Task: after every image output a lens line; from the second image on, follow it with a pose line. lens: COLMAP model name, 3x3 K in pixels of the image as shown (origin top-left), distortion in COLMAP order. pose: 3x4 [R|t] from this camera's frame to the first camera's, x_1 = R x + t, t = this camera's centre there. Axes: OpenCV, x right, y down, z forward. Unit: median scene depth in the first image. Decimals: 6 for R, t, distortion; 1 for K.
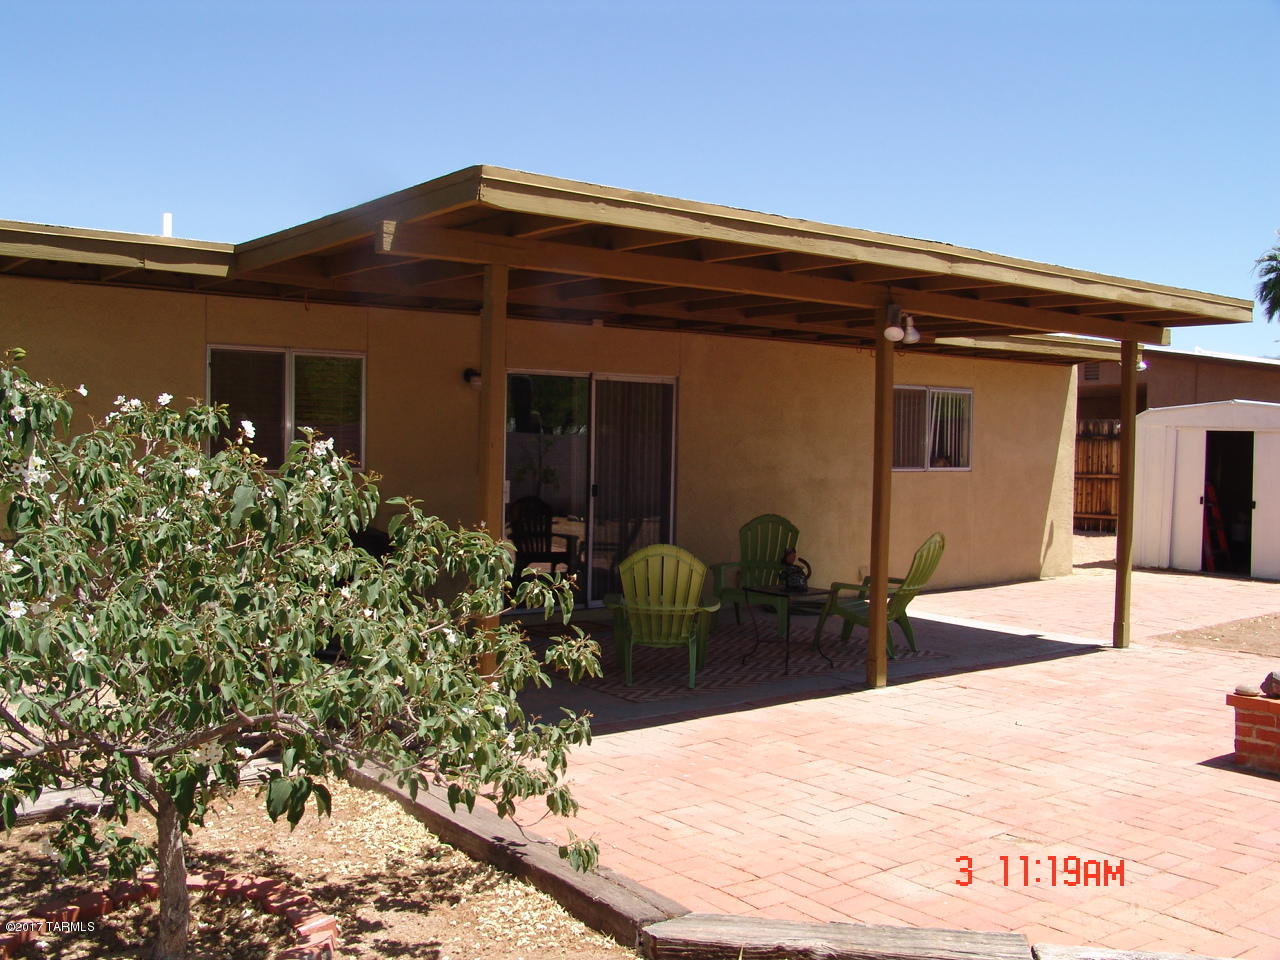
lens RADIAL K [[1239.8, 0, 640.0], [0, 1239.8, 480.0], [0, 0, 1]] dist [-0.088432, 0.007433]
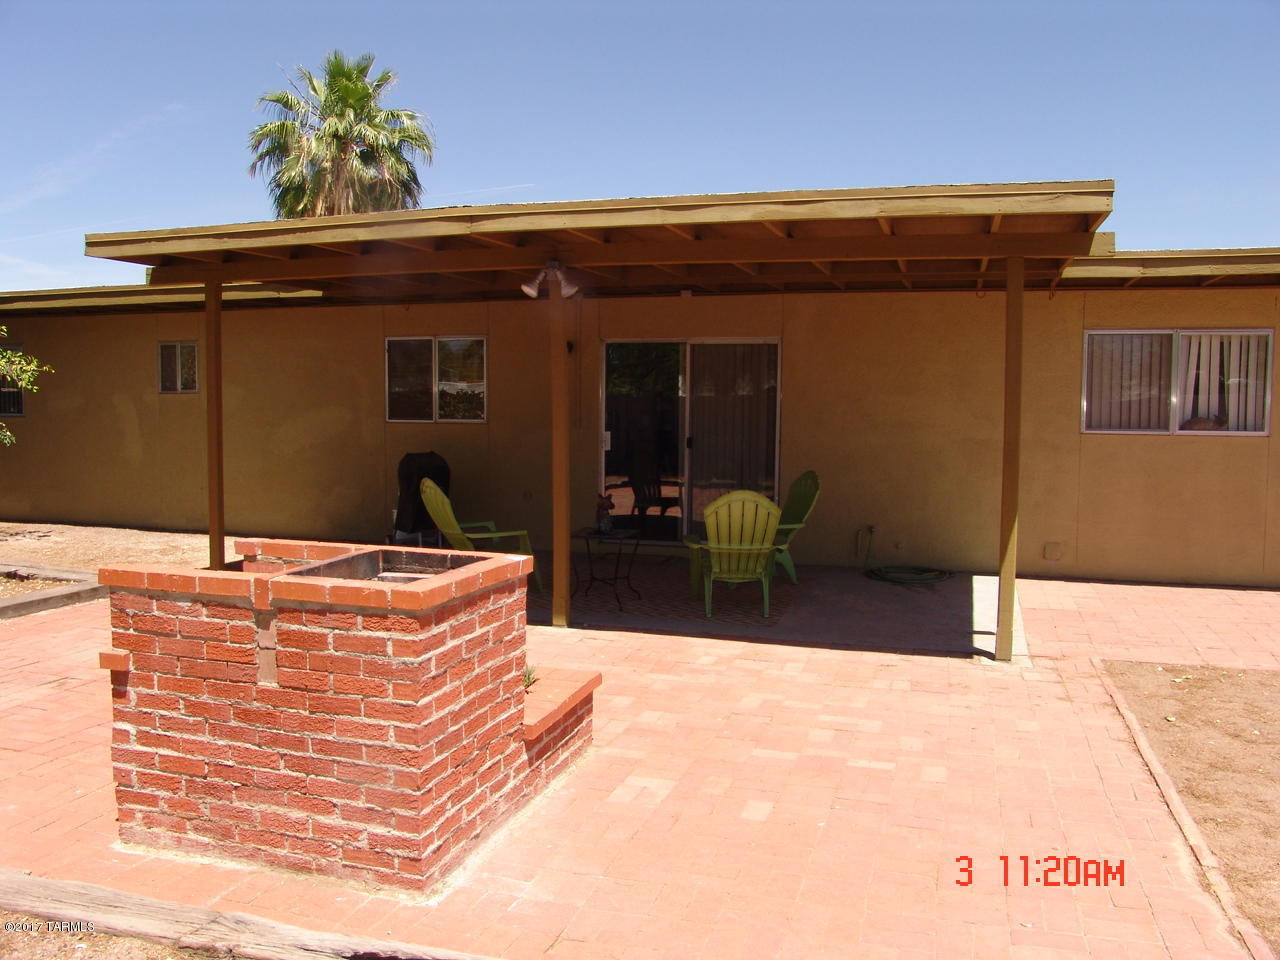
lens RADIAL K [[1068.0, 0, 628.5], [0, 1068.0, 482.3], [0, 0, 1]] dist [-0.161059, 0.147966]
pose [[0.560377, 0.048953, -0.826790, 0.741085], [-0.031161, 0.998791, 0.038017, 0.012947], [0.827651, 0.004460, 0.561225, 0.373641]]
